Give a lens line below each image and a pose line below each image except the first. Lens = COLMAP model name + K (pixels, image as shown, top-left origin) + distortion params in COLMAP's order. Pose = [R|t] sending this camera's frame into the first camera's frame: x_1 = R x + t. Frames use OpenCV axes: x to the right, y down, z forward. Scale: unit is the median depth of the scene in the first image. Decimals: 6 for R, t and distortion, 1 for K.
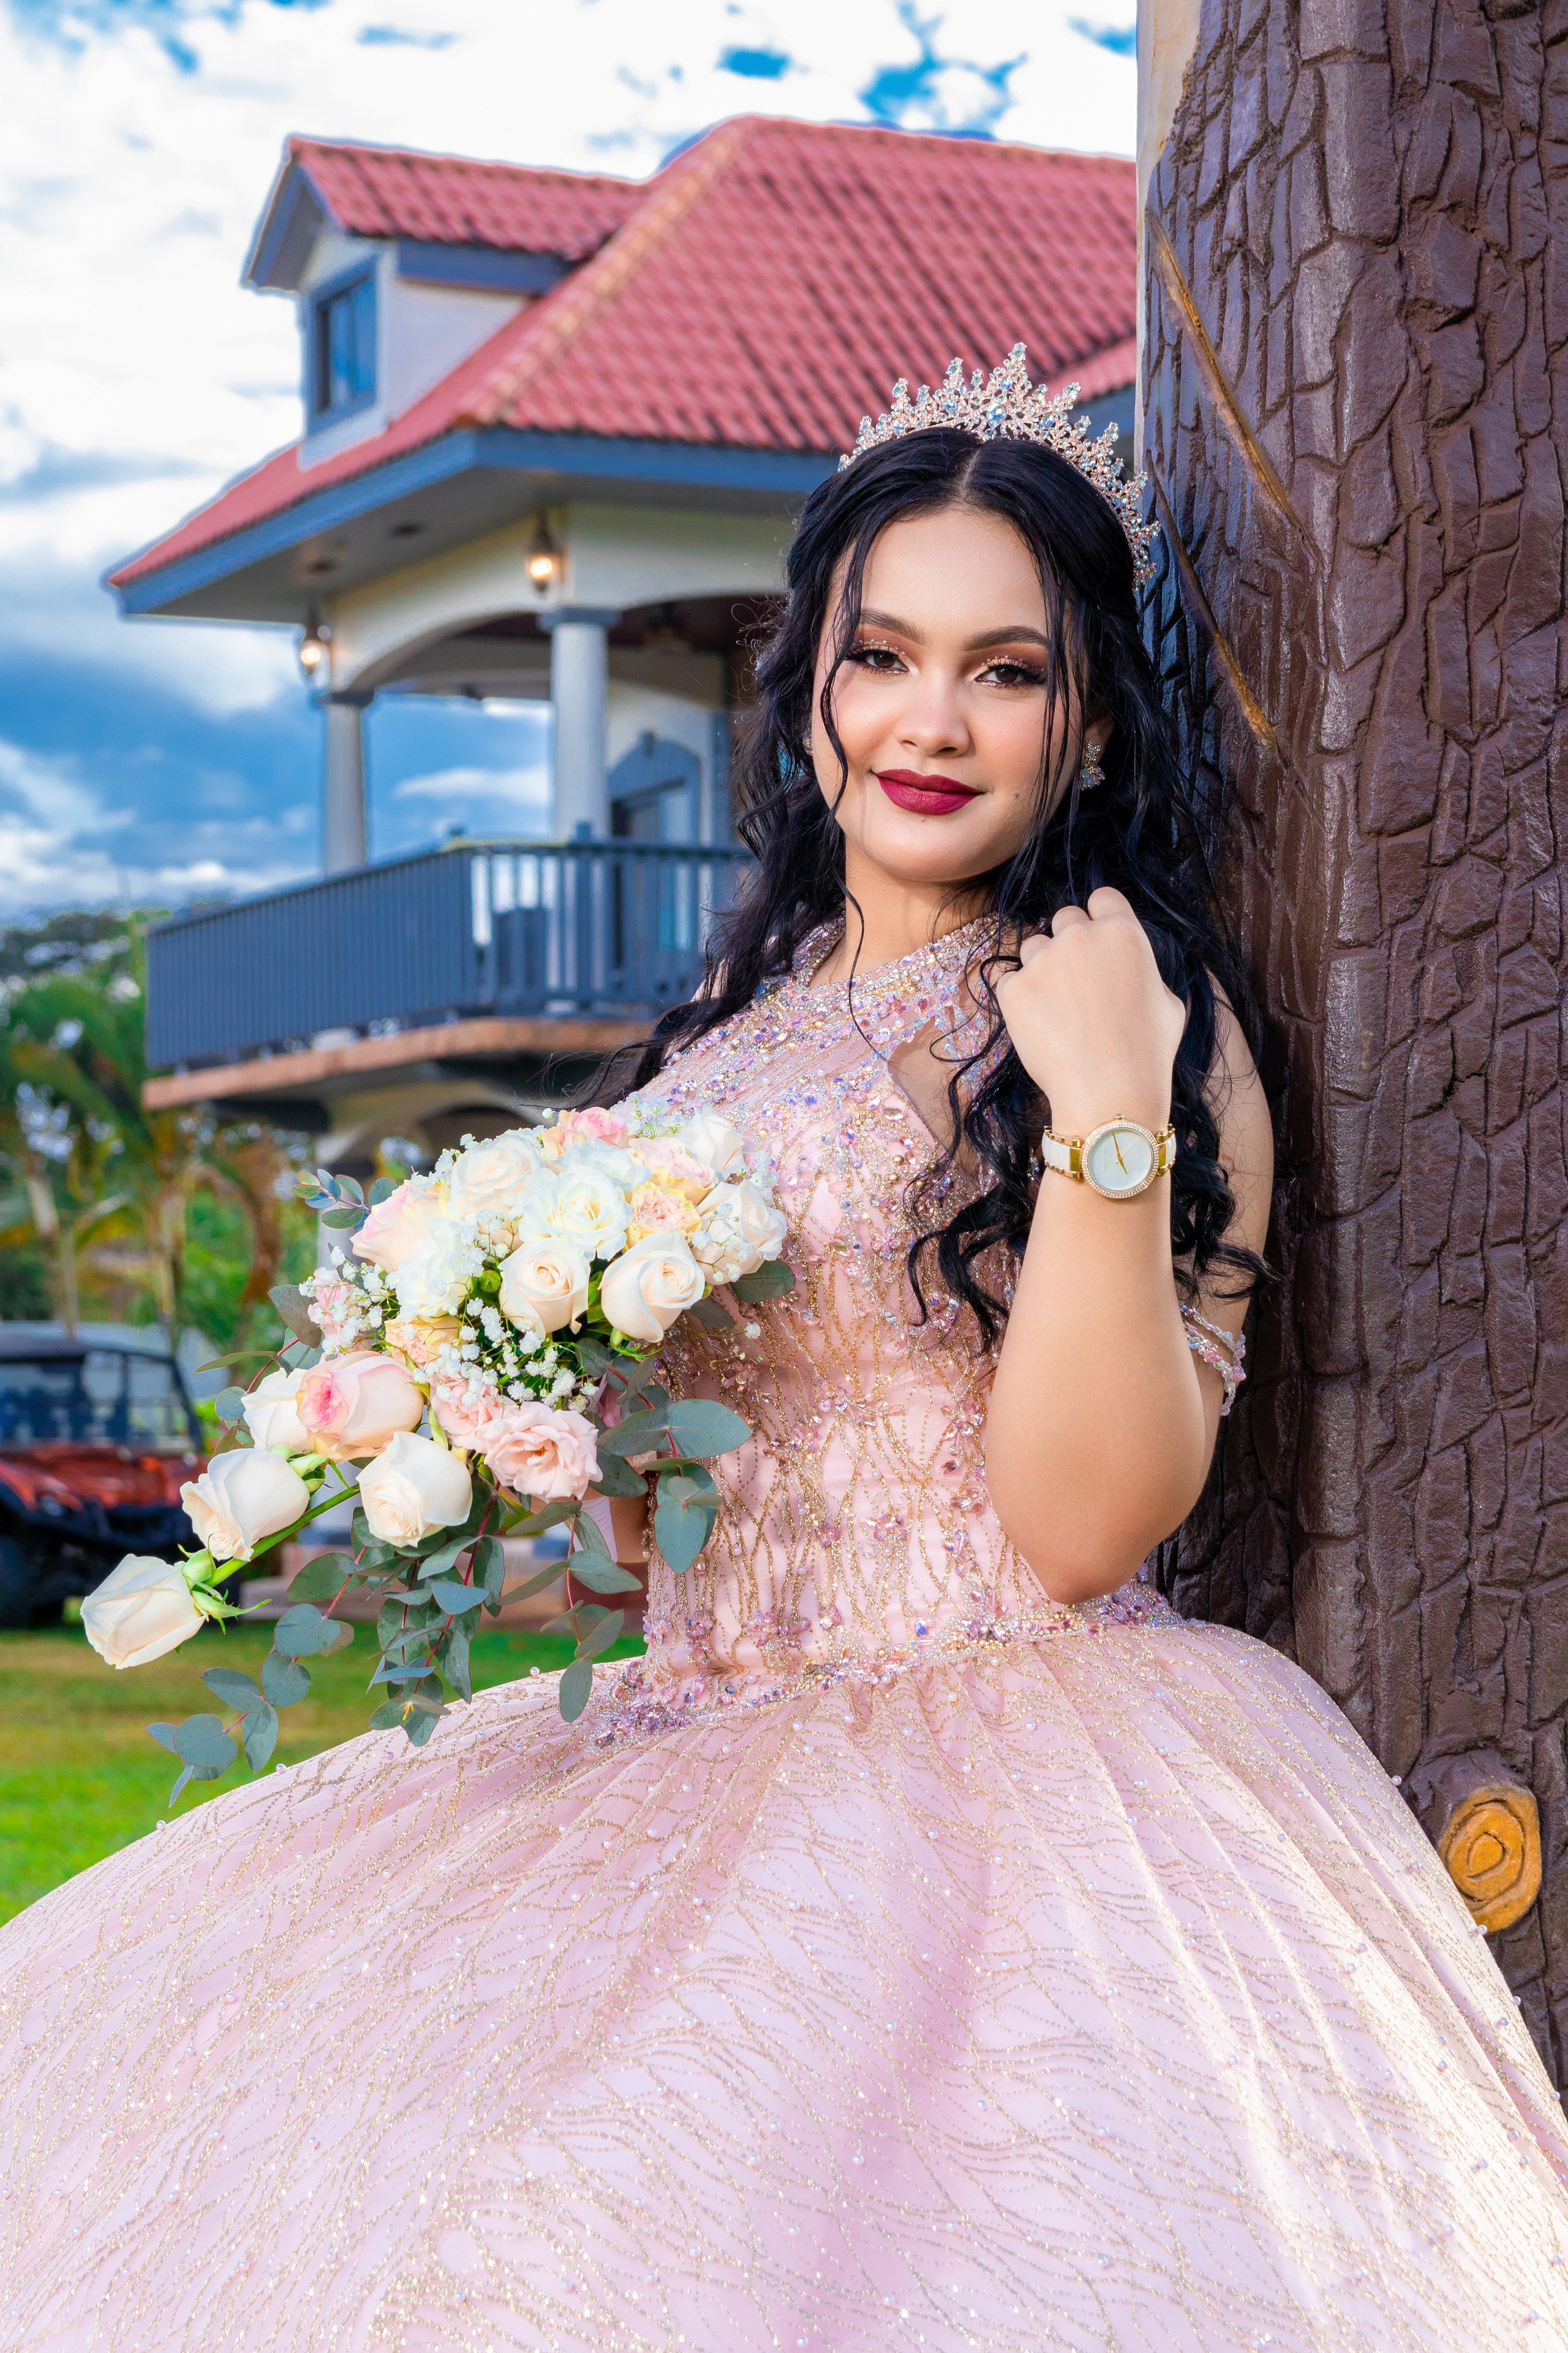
lens RADIAL K [[5231.9, 0, 798.9], [0, 5231.9, 1181.3], [0, 0, 1]] dist [-0.013019, 0.000000]
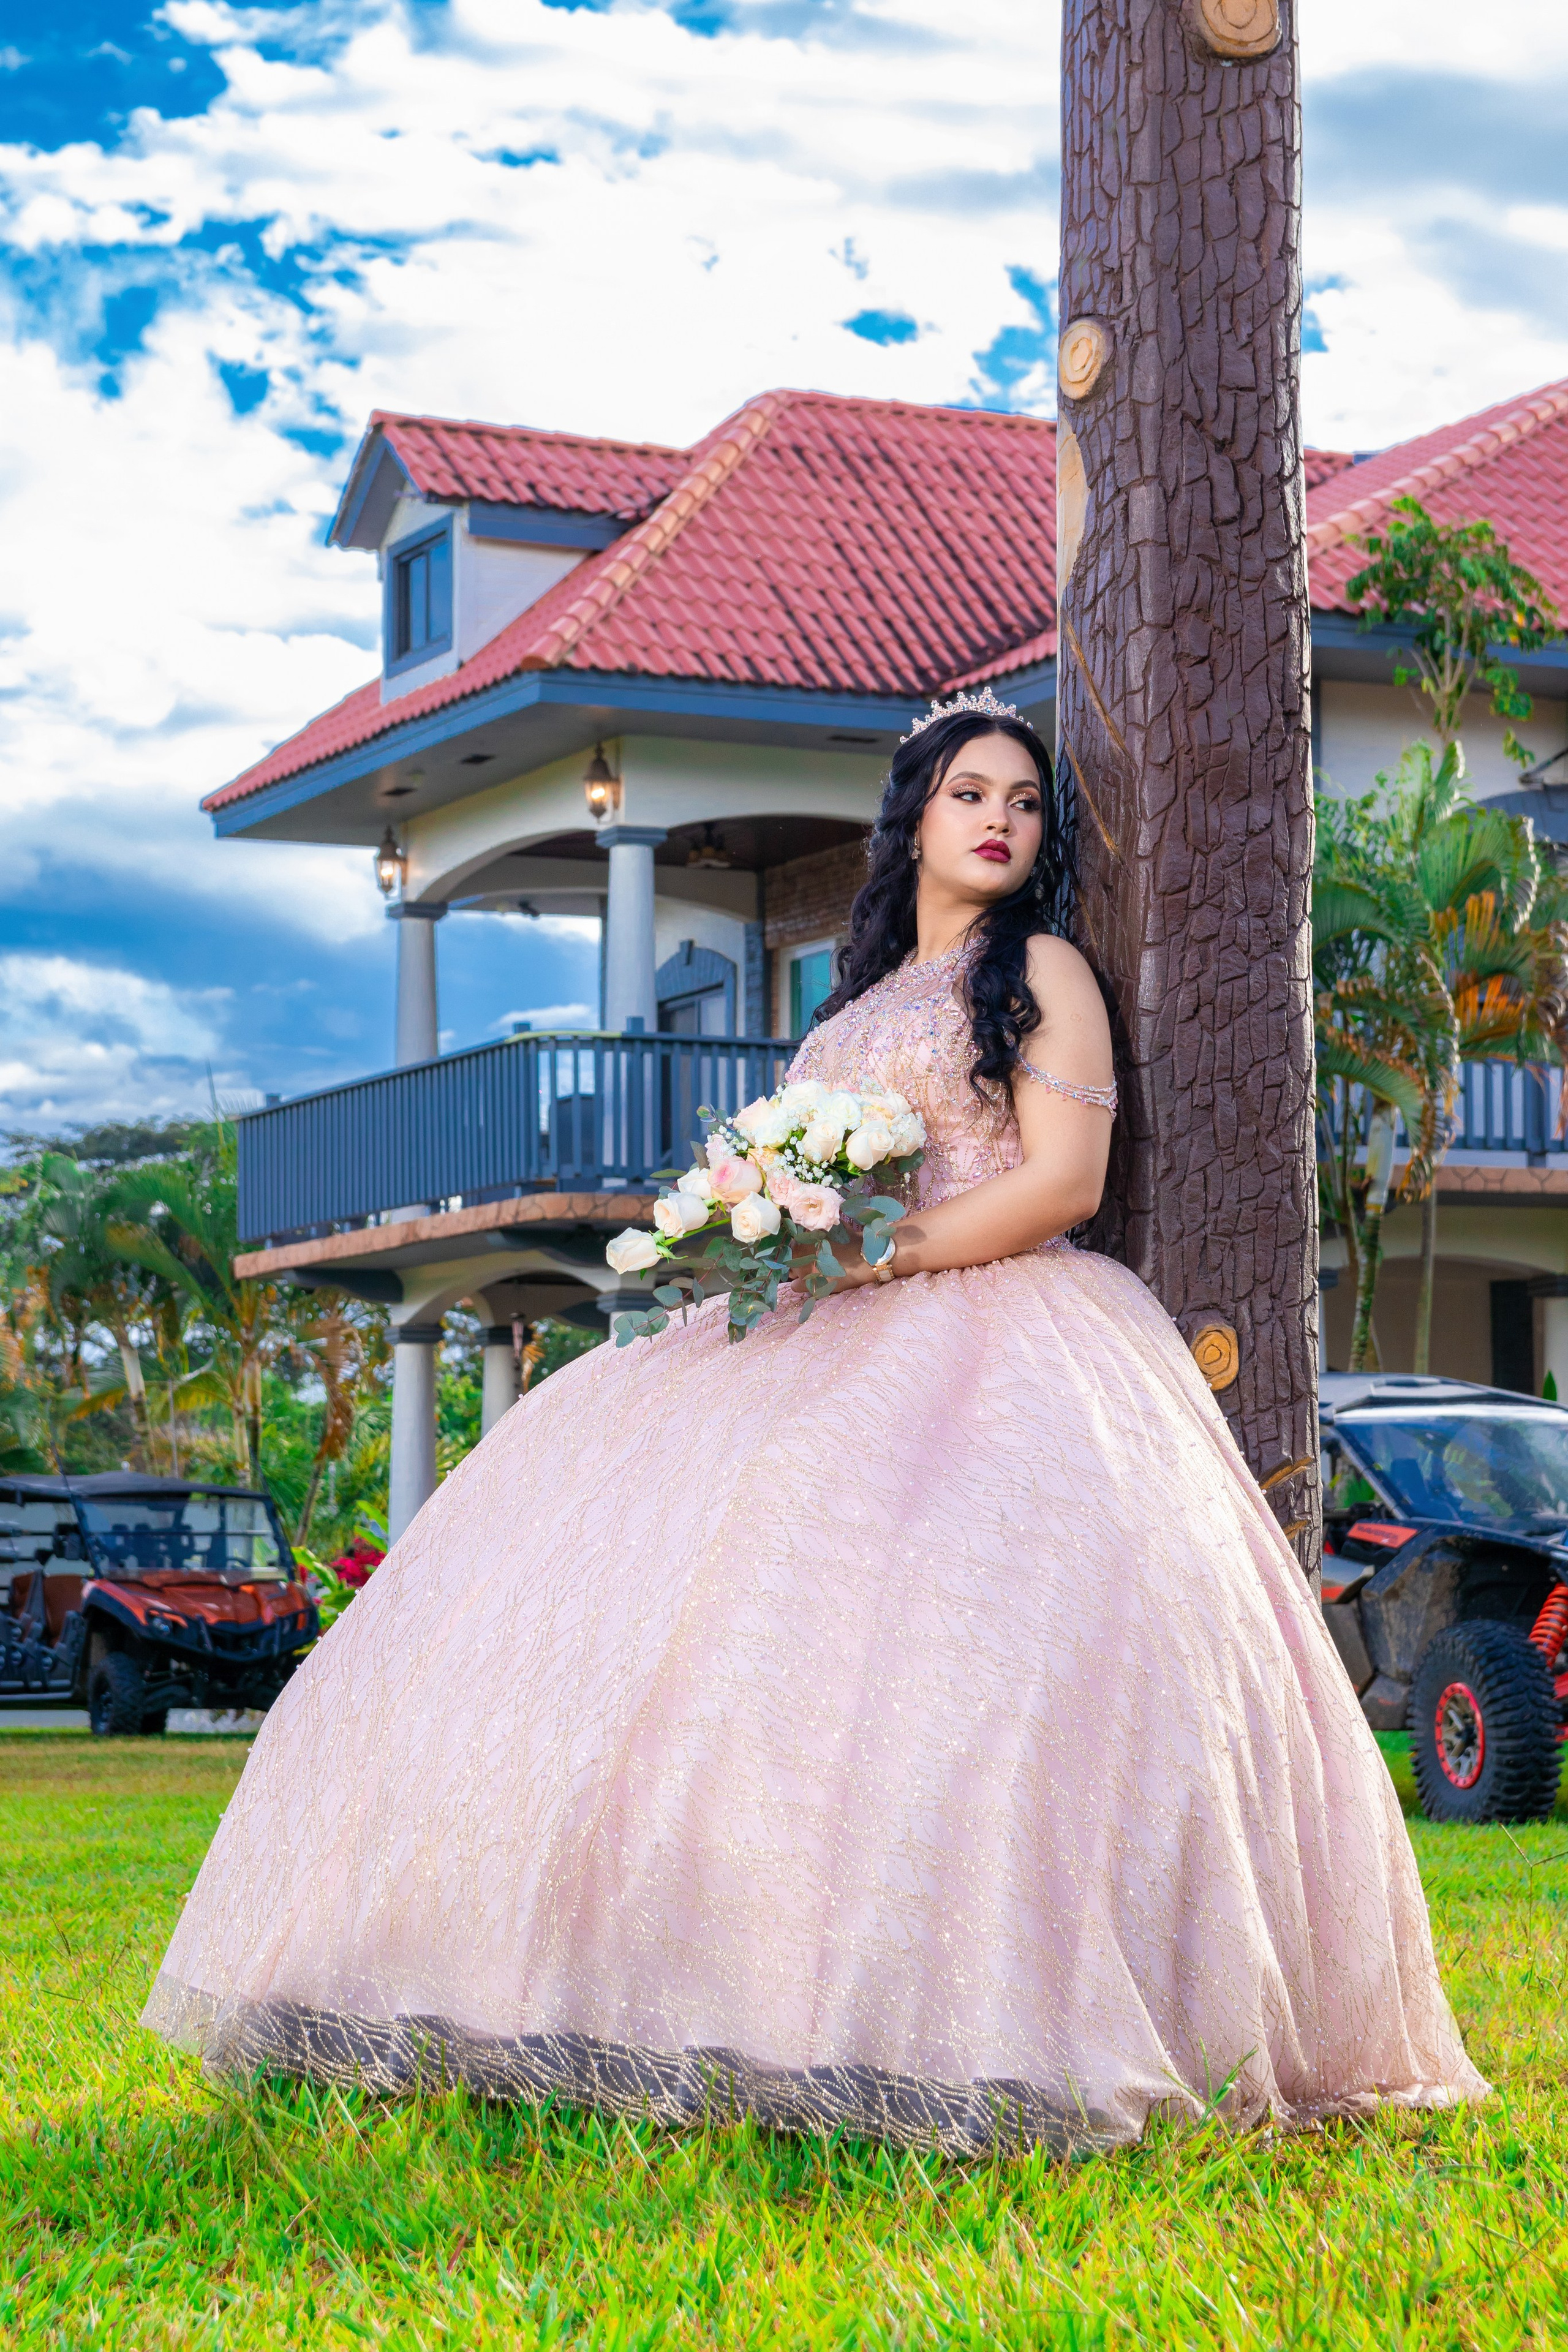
lens RADIAL K [[5230.1, 0, 775.8], [0, 5230.1, 1167.7], [0, 0, 1]] dist [-0.013019, 0.000000]
pose [[0.999979, 0.001799, -0.006202, -0.003996], [-0.002084, 0.998929, -0.046216, 0.015504], [0.006112, 0.046228, 0.998912, -0.123037]]
